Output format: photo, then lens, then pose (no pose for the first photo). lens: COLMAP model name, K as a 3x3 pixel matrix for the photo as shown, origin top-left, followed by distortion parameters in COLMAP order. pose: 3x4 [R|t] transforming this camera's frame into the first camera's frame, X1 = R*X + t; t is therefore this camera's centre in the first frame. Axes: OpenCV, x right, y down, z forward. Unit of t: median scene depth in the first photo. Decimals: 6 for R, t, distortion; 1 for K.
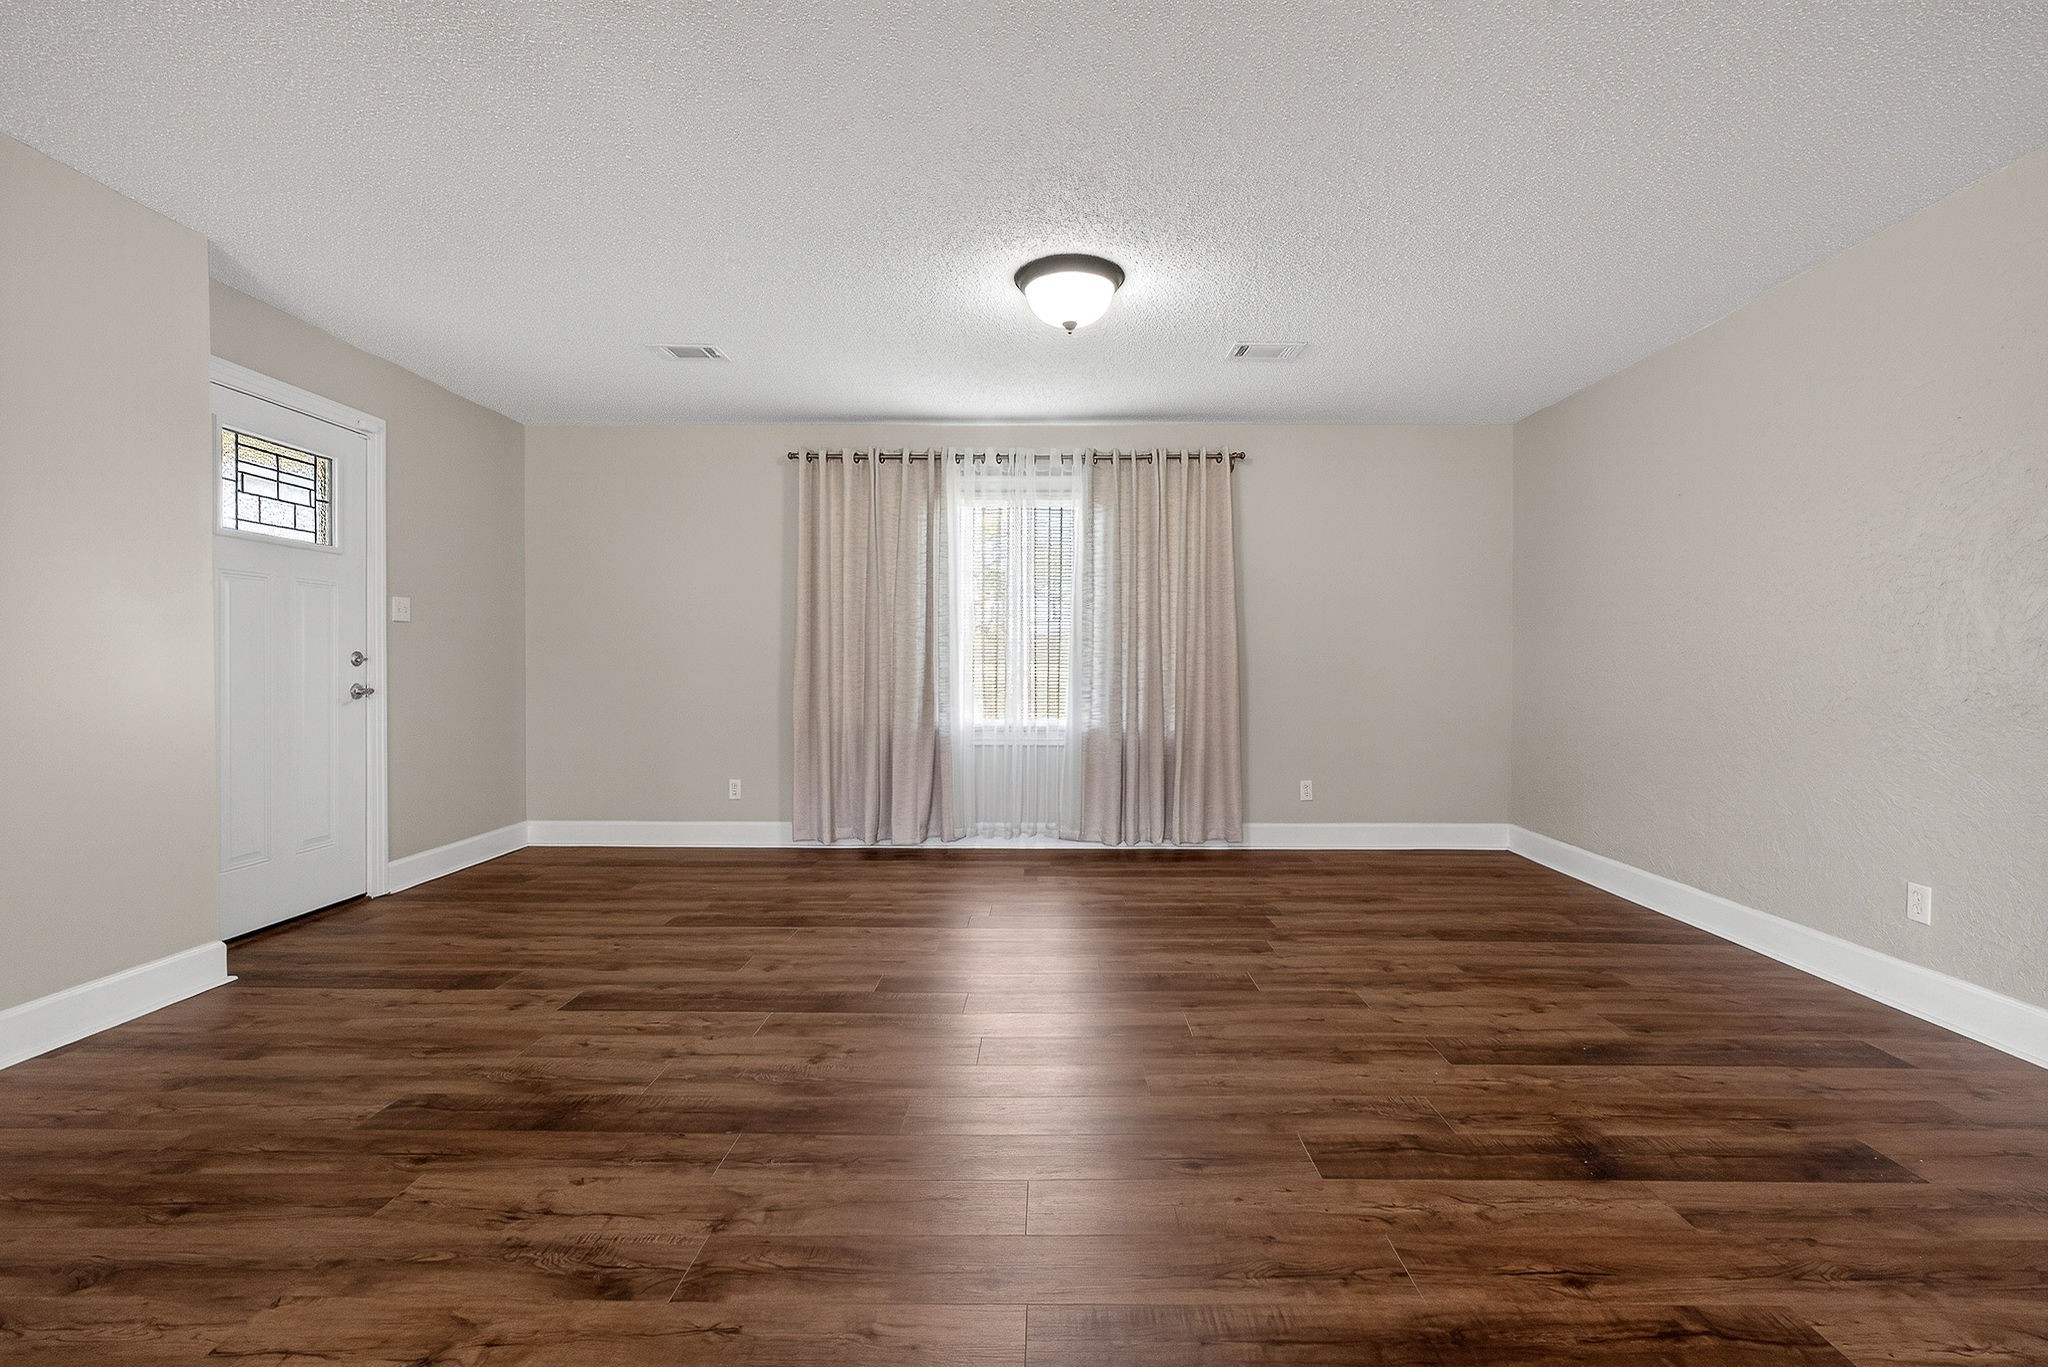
lens RADIAL K [[931.6, 0, 1033.7], [0, 931.6, 677.7], [0, 0, 1]] dist [-0.010402, 0.002553]
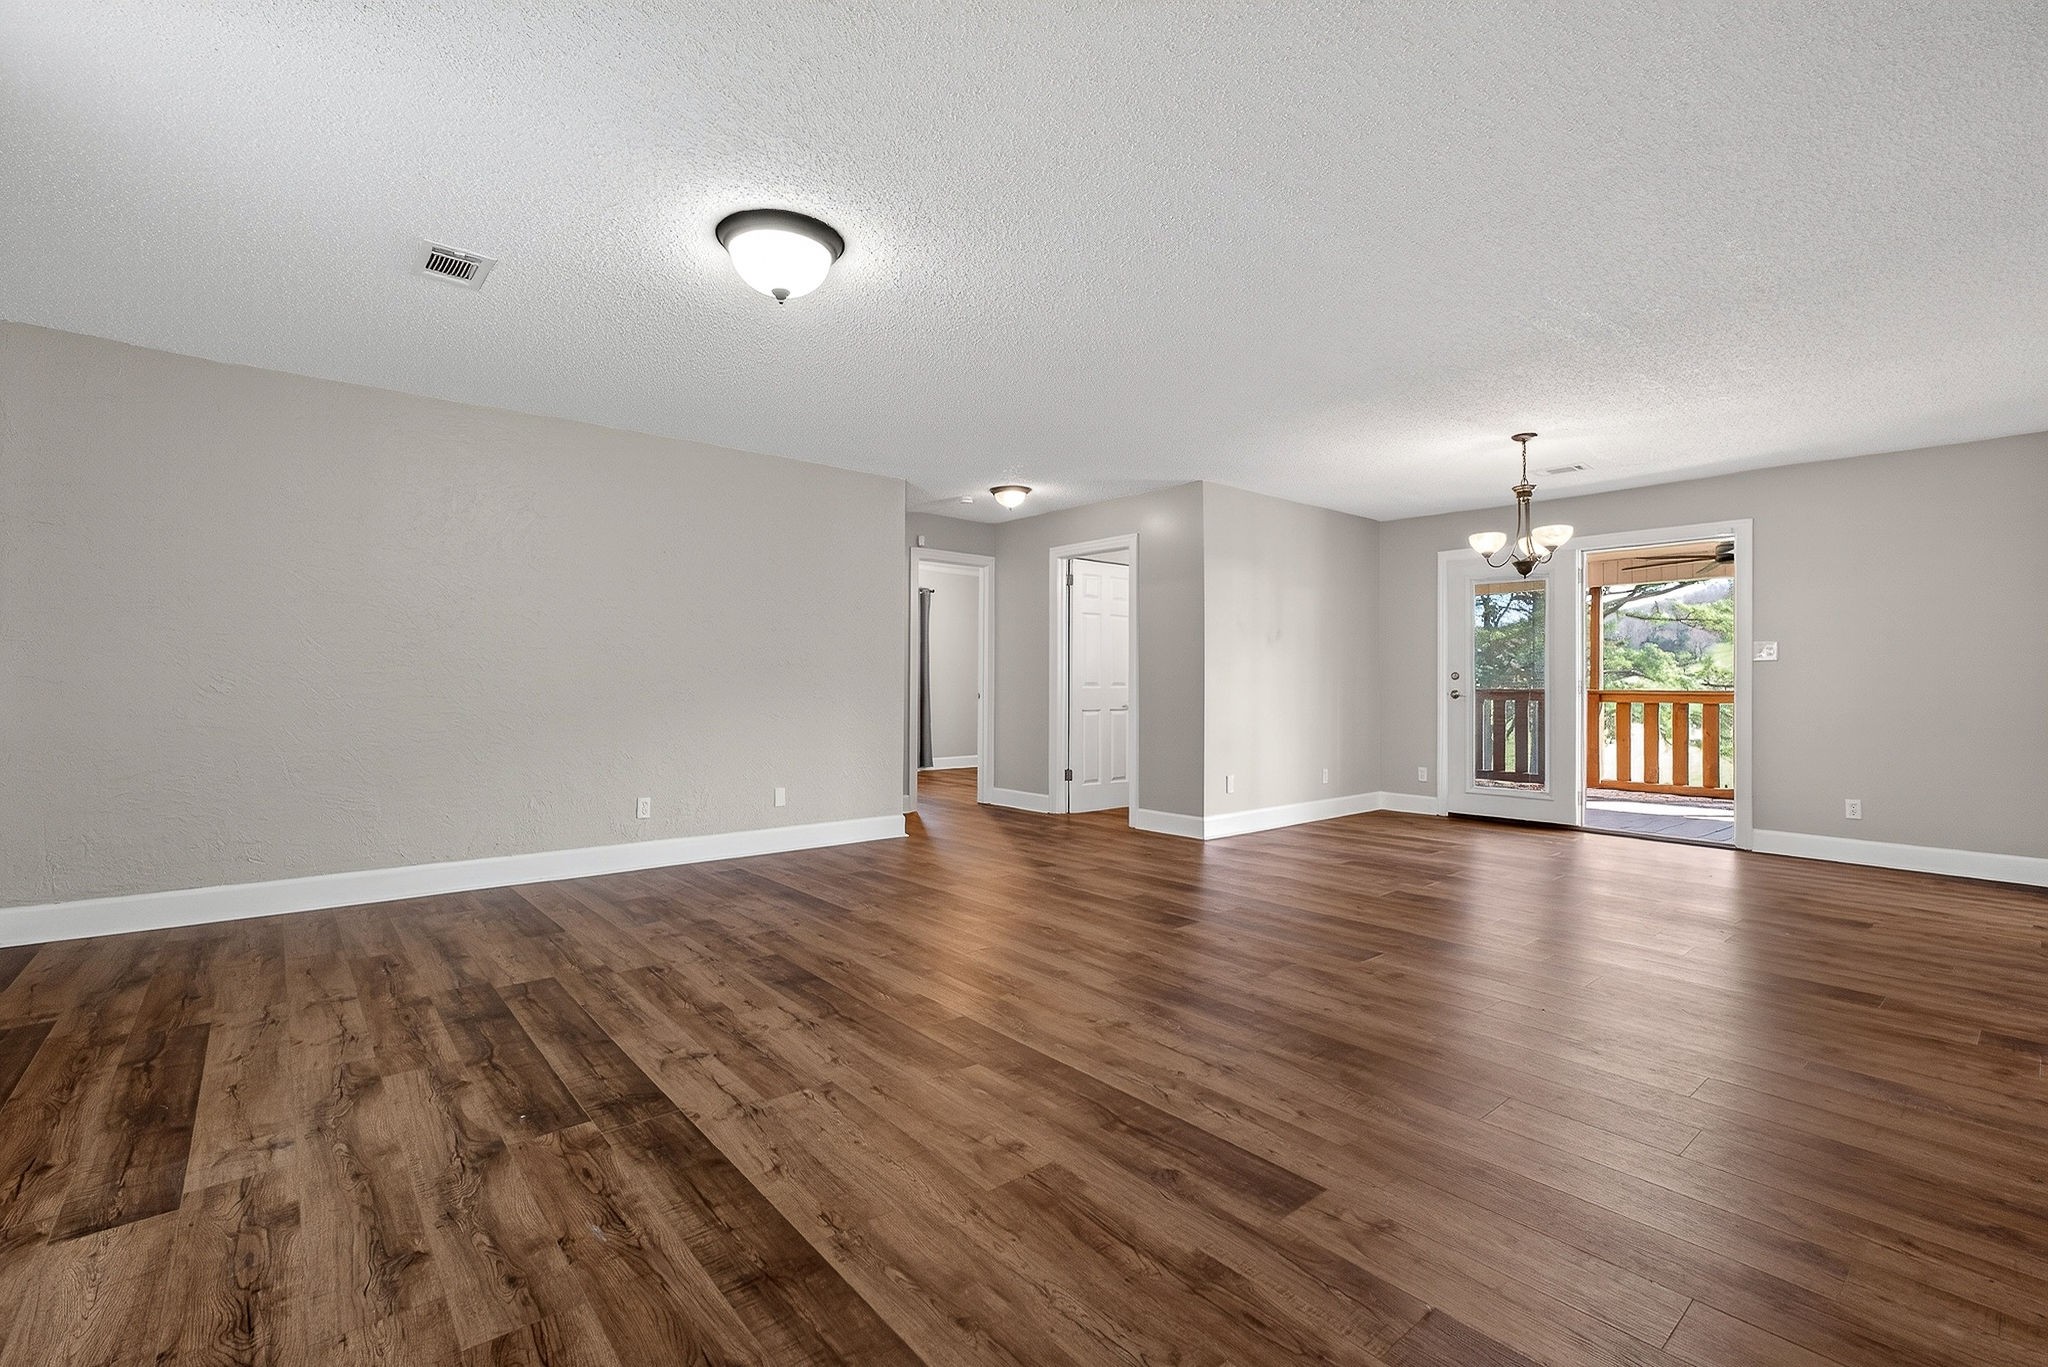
lens RADIAL K [[906.3, 0, 1004.0], [0, 906.3, 681.8], [0, 0, 1]] dist [-0.010999, 0.002047]
pose [[-0.655613, -0.002196, 0.755094, -0.578357], [0.002057, 0.999987, 0.004694, -0.010936], [-0.755094, 0.004631, -0.655600, 1.085439]]
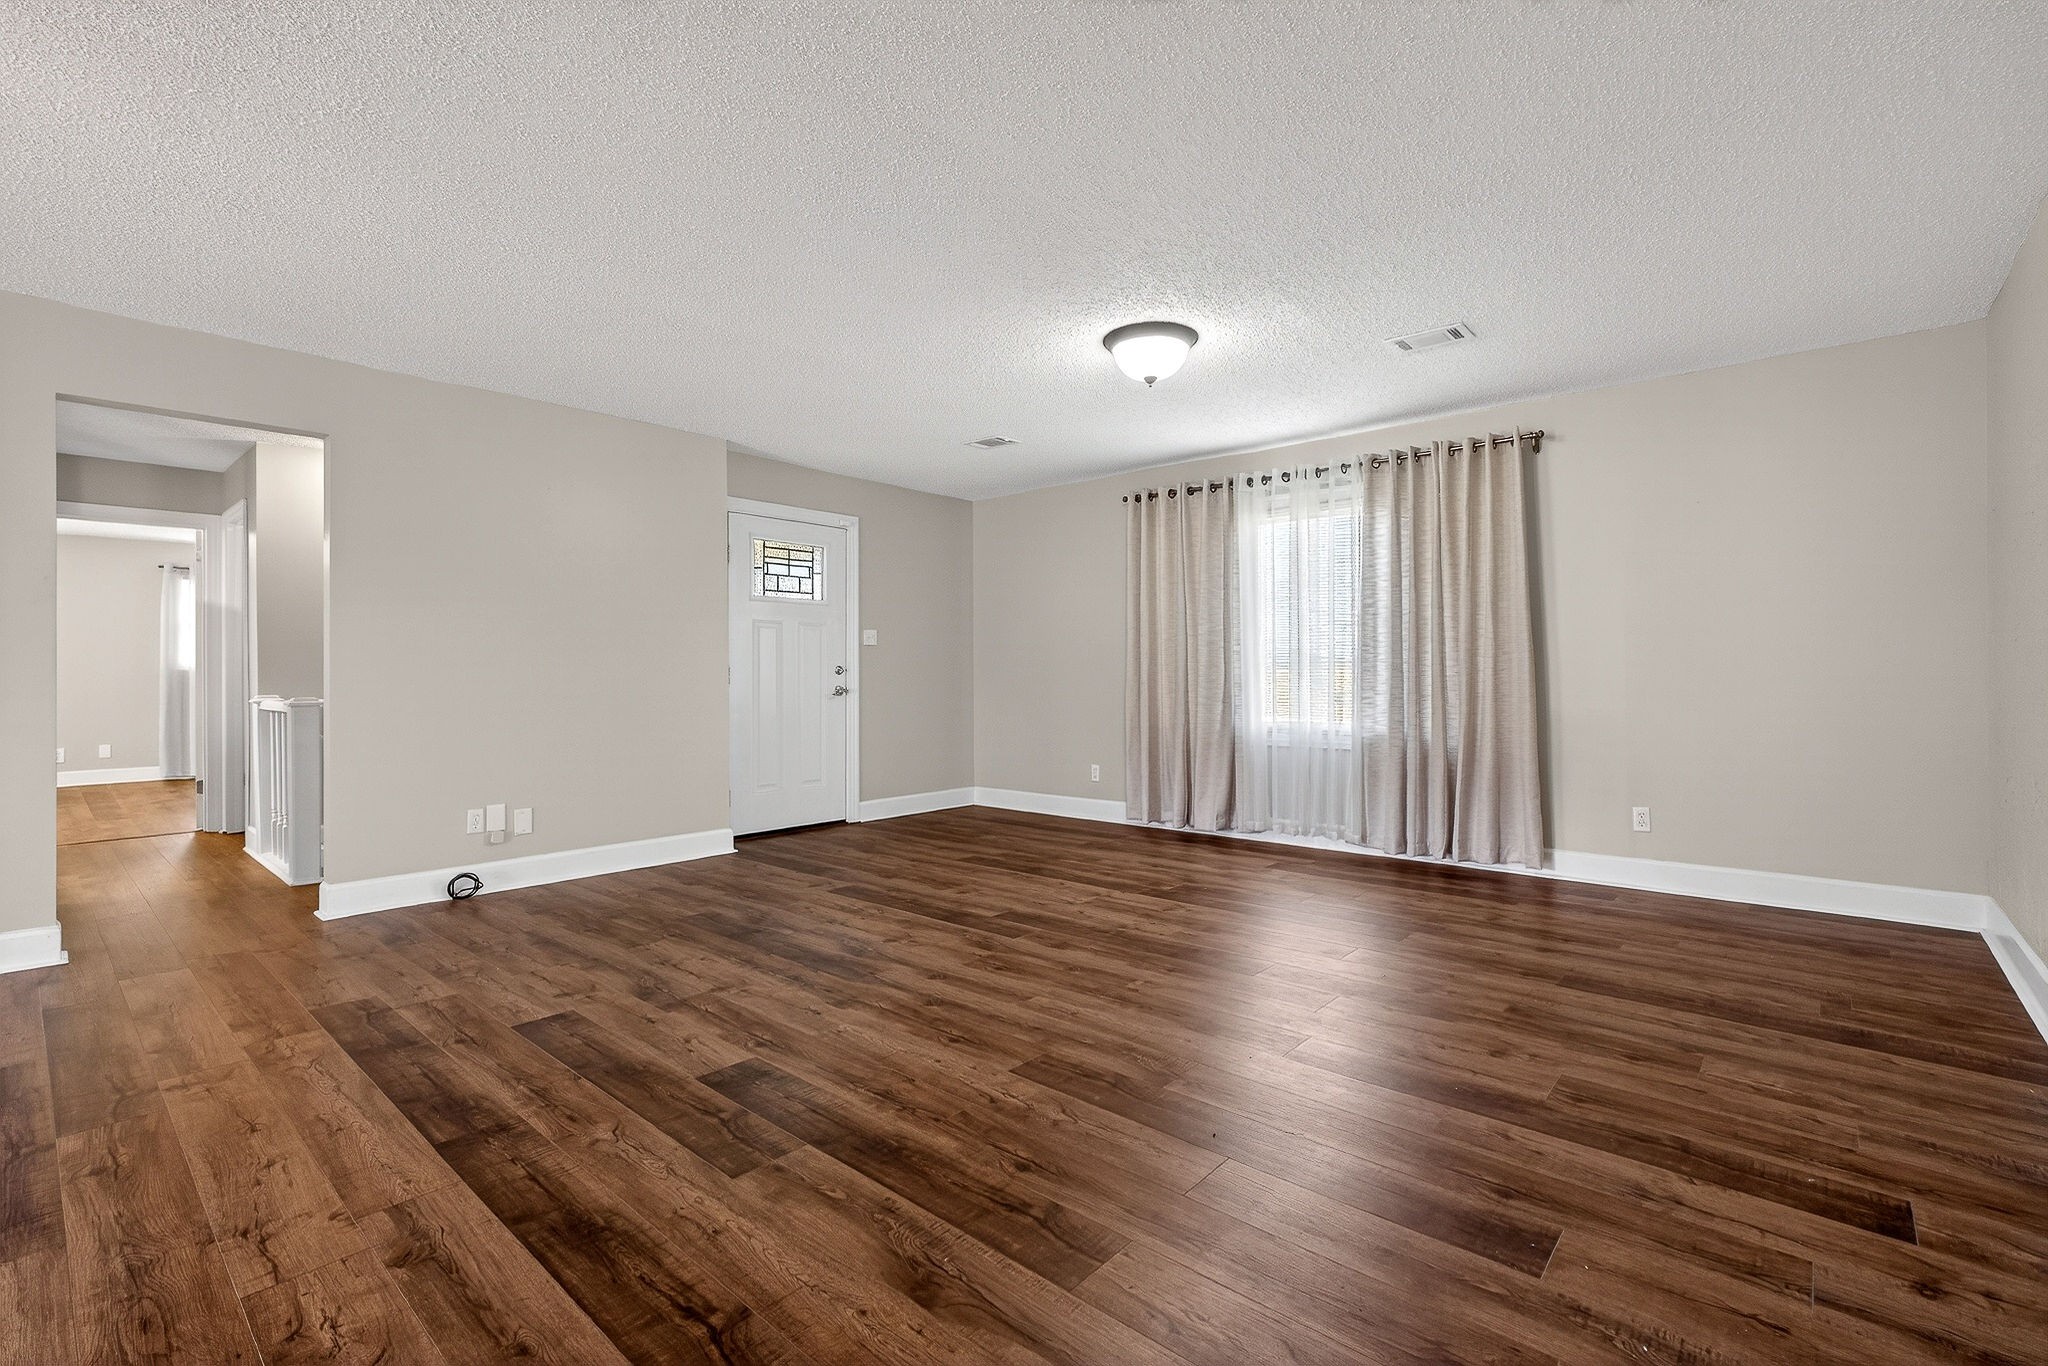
lens RADIAL K [[906.3, 0, 1020.7], [0, 906.3, 676.5], [0, 0, 1]] dist [-0.010999, 0.002047]
pose [[0.757422, -0.003676, -0.652915, 0.507444], [-0.002297, 0.999963, -0.008295, 0.002361], [0.652921, 0.007782, 0.757386, 0.027753]]
